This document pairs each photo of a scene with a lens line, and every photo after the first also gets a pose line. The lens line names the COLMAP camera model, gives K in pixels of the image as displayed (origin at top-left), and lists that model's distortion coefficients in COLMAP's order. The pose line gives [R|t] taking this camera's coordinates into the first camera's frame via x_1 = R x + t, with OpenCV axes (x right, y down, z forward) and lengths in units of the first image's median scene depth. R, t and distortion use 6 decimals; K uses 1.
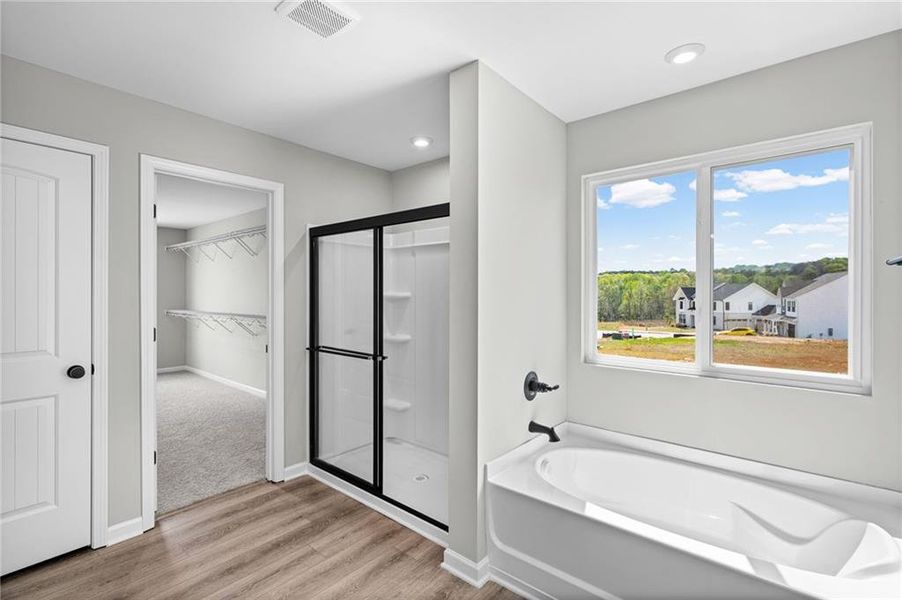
lens RADIAL K [[407.0, 0, 451.7], [0, 407.0, 290.4], [0, 0, 1]] dist [-0.000459, 0.000191]
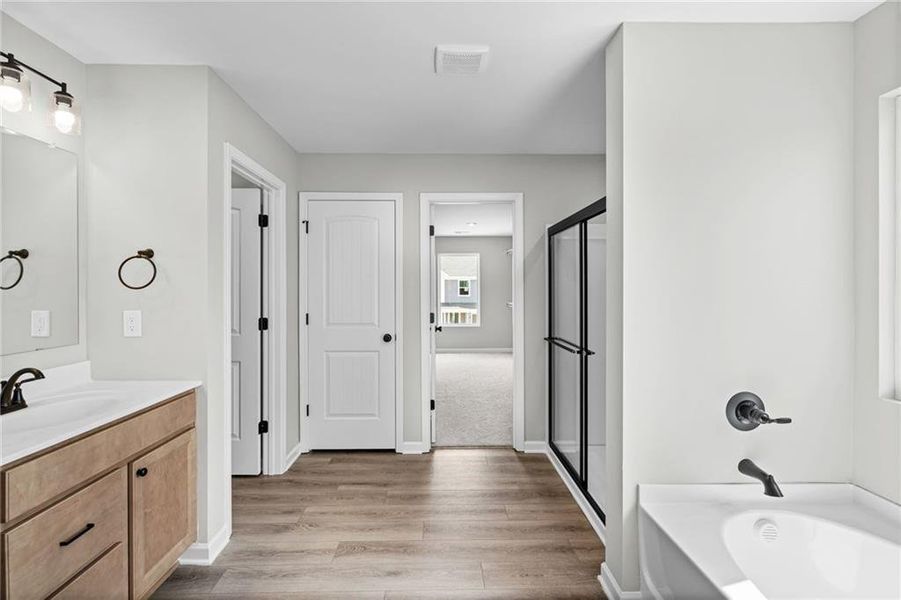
lens RADIAL K [[406.6, 0, 451.2], [0, 406.6, 290.4], [0, 0, 1]] dist [-0.000459, 0.000191]
pose [[0.663876, -0.002729, -0.747838, 0.323242], [0.009106, 0.999949, 0.004435, 0.006208], [0.747788, -0.009753, 0.663866, 0.095209]]
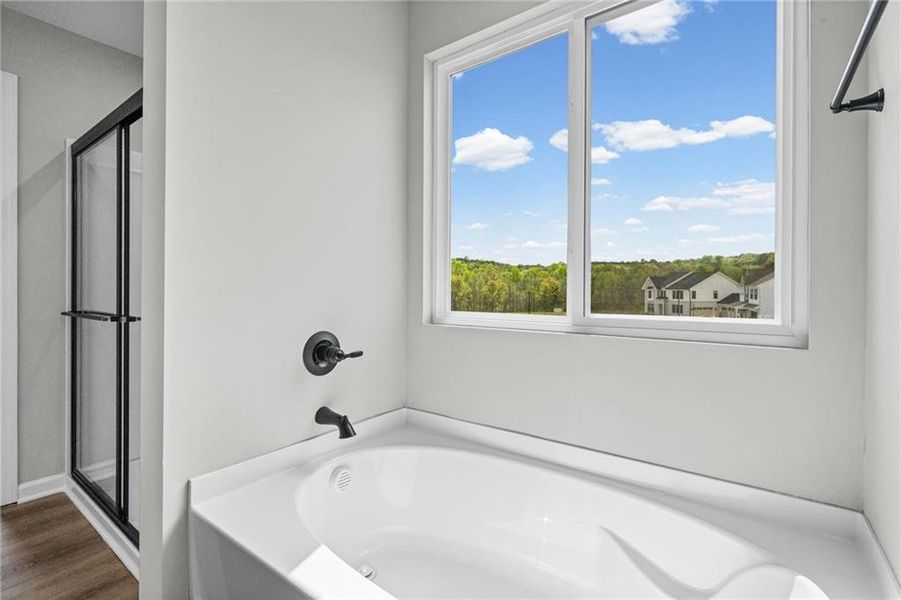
lens RADIAL K [[413.2, 0, 450.8], [0, 413.2, 283.8], [0, 0, 1]] dist [-0.001627, 0.000011]
pose [[0.998222, -0.004277, 0.059458, 0.298212], [0.004074, 0.999985, 0.003533, 0.100355], [-0.059472, -0.003285, 0.998225, 0.269174]]
